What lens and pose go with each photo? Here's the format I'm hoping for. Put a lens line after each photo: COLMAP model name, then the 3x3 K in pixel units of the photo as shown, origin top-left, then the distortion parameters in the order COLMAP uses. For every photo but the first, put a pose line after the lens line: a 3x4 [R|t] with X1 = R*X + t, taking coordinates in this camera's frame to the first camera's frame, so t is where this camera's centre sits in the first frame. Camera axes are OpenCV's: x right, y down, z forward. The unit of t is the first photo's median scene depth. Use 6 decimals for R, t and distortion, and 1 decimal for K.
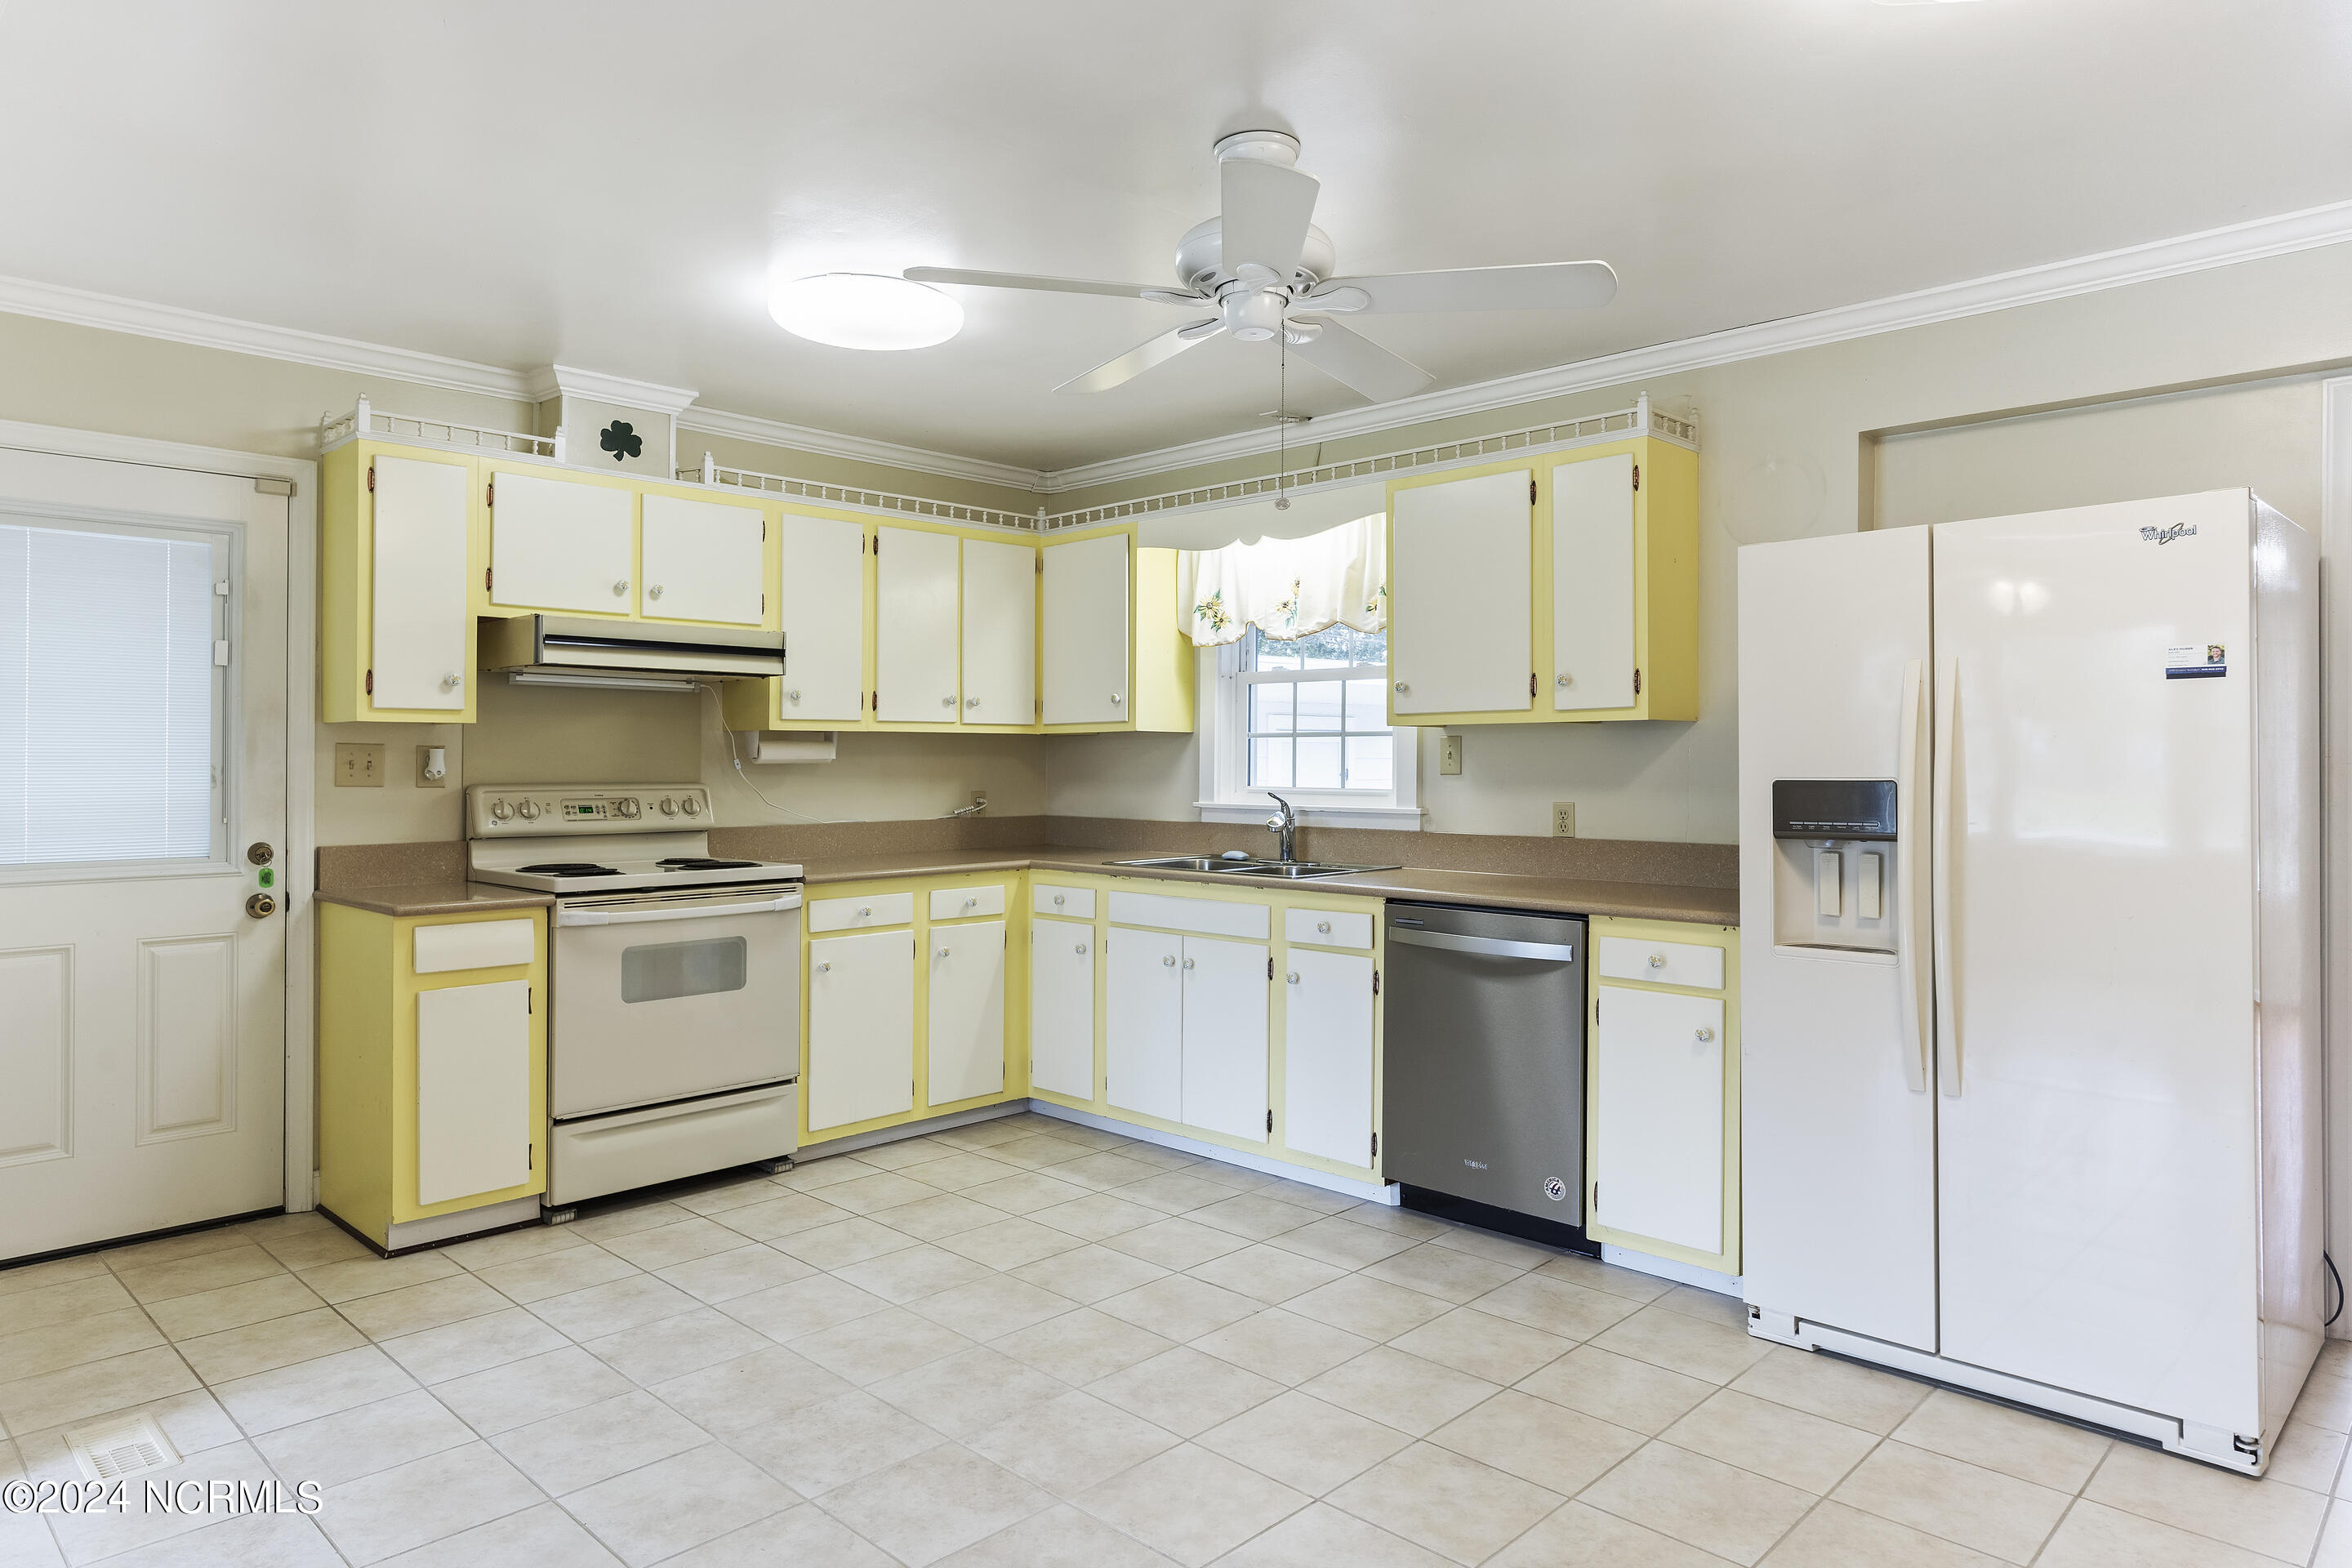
lens RADIAL K [[1432.7, 0, 1169.3], [0, 1432.7, 760.3], [0, 0, 1]] dist [-0.001565, -0.001338]
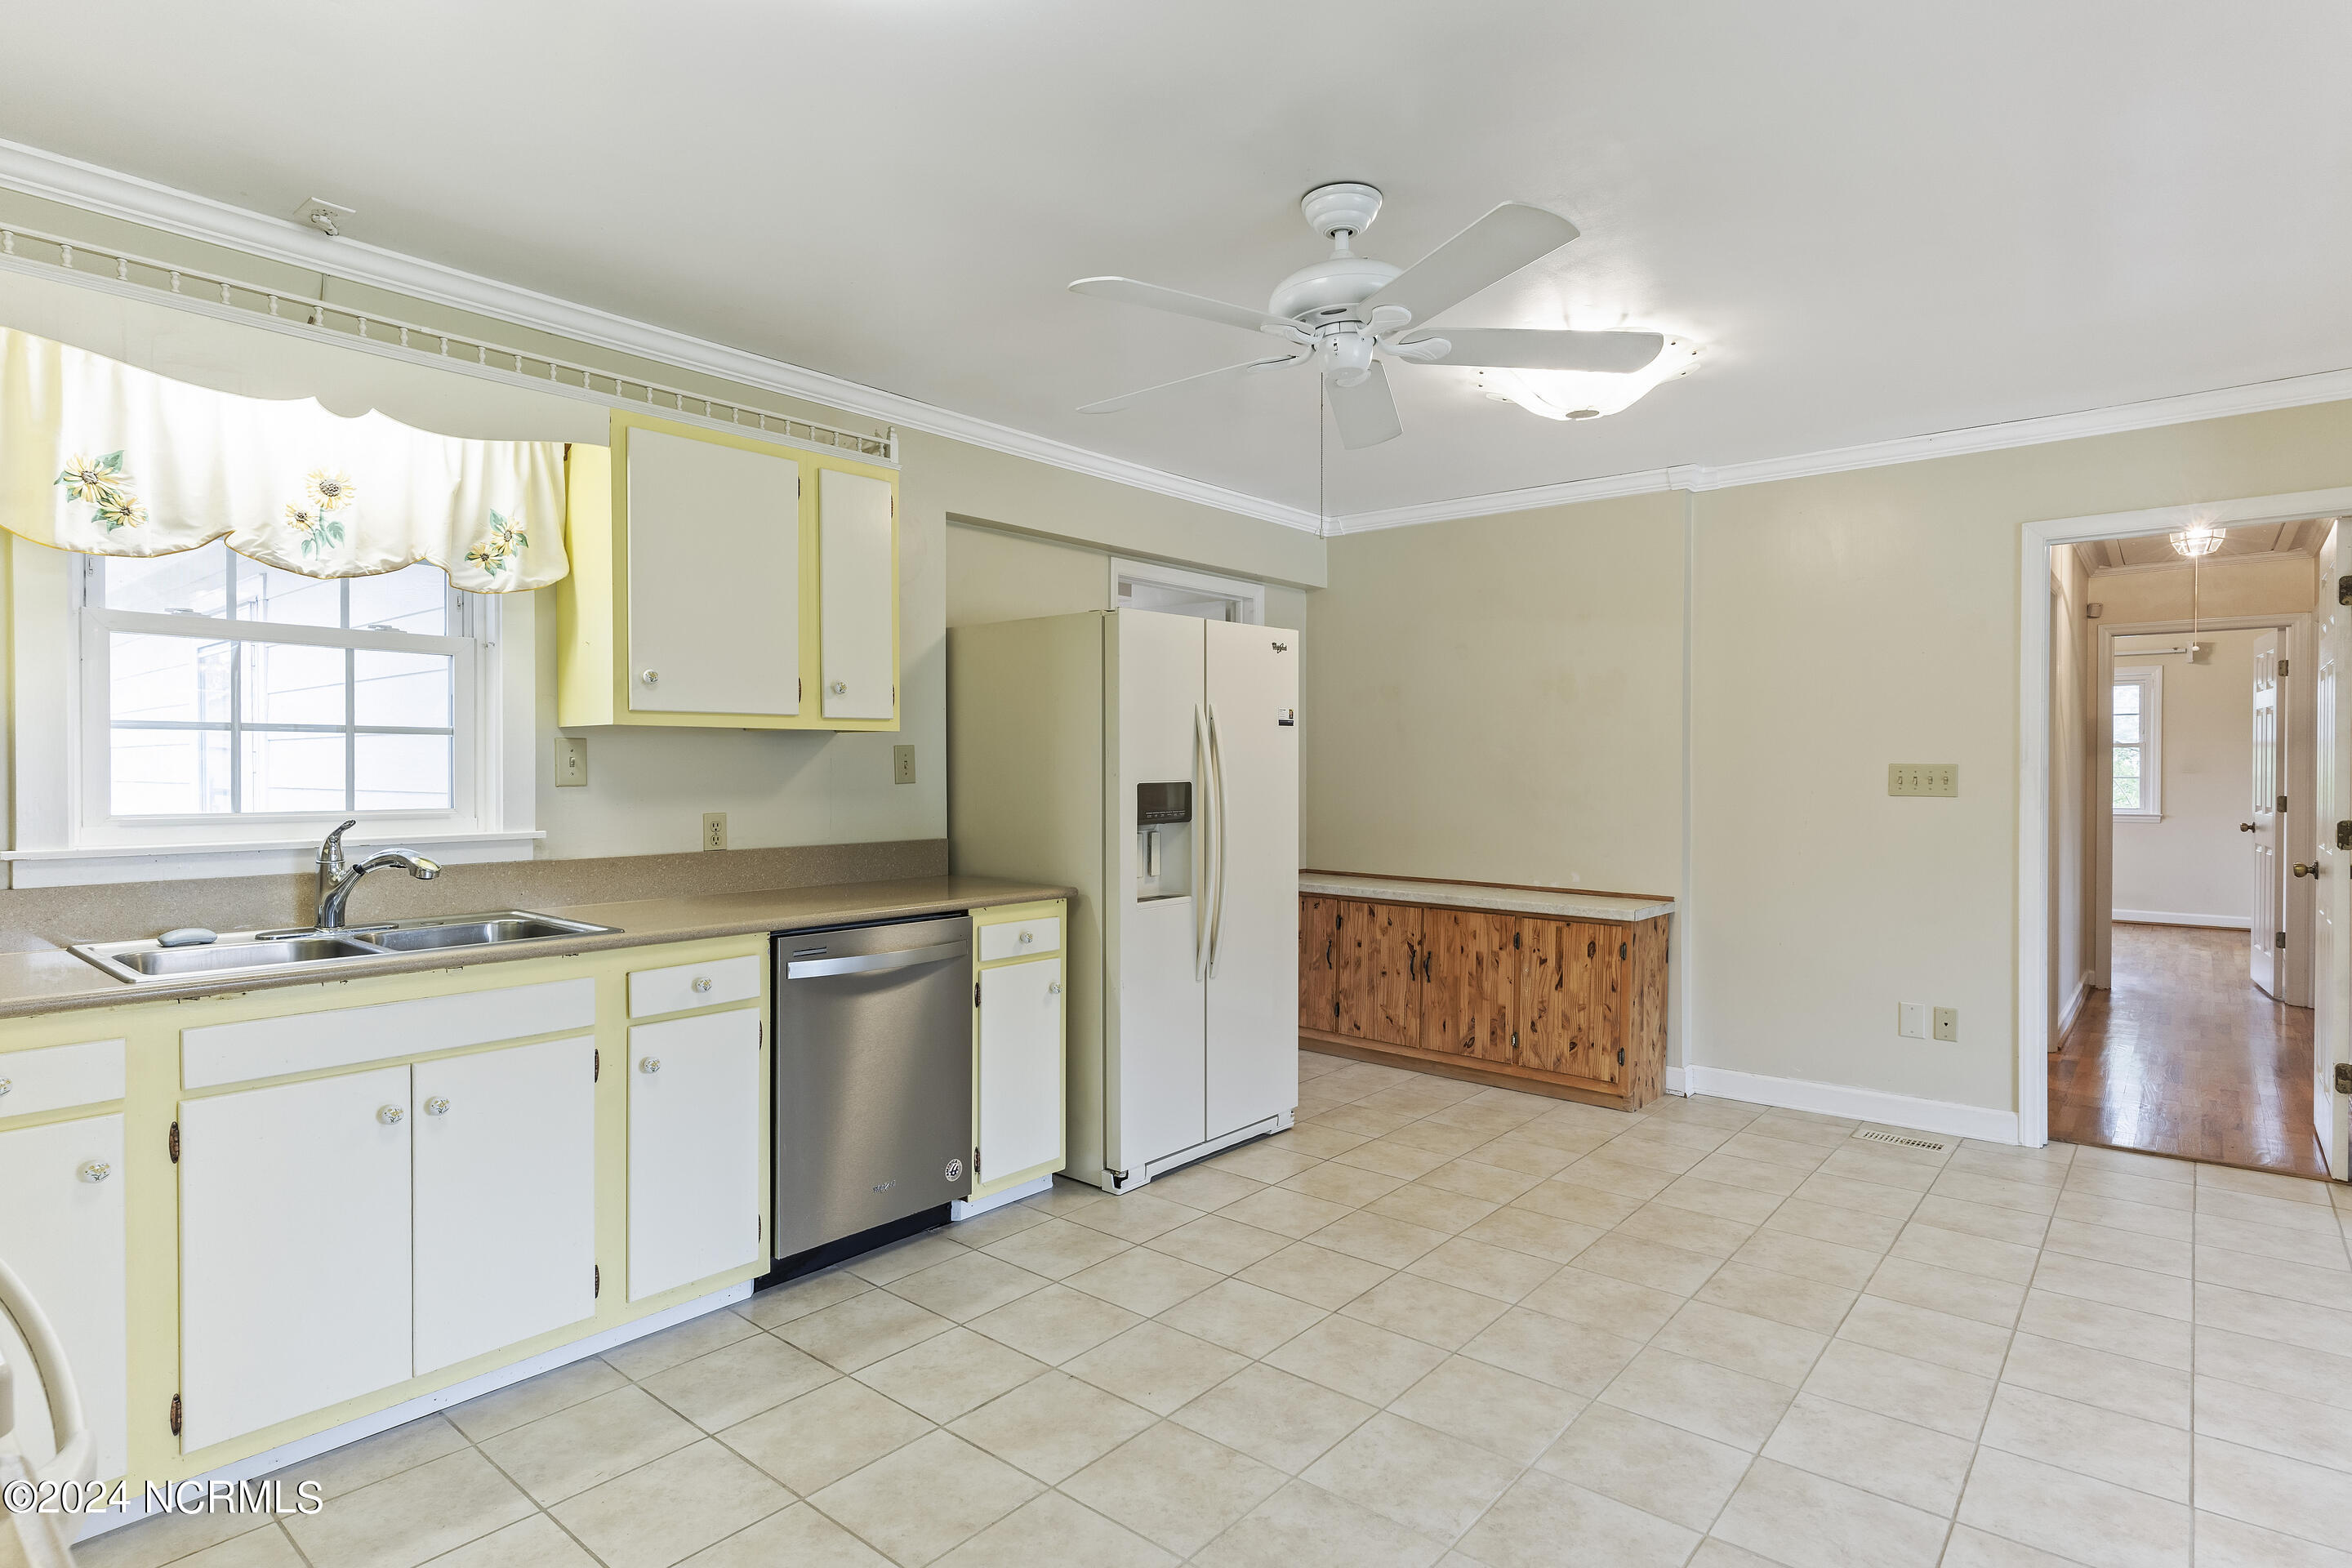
lens RADIAL K [[1218.5, 0, 1176.0], [0, 1218.5, 784.0], [0, 0, 1]] dist [-0.003562, -0.000172]
pose [[-0.071816, -0.014782, 0.997308, -0.596969], [-0.001890, 0.999890, 0.014684, -0.002184], [-0.997416, -0.000831, -0.071836, 0.834420]]
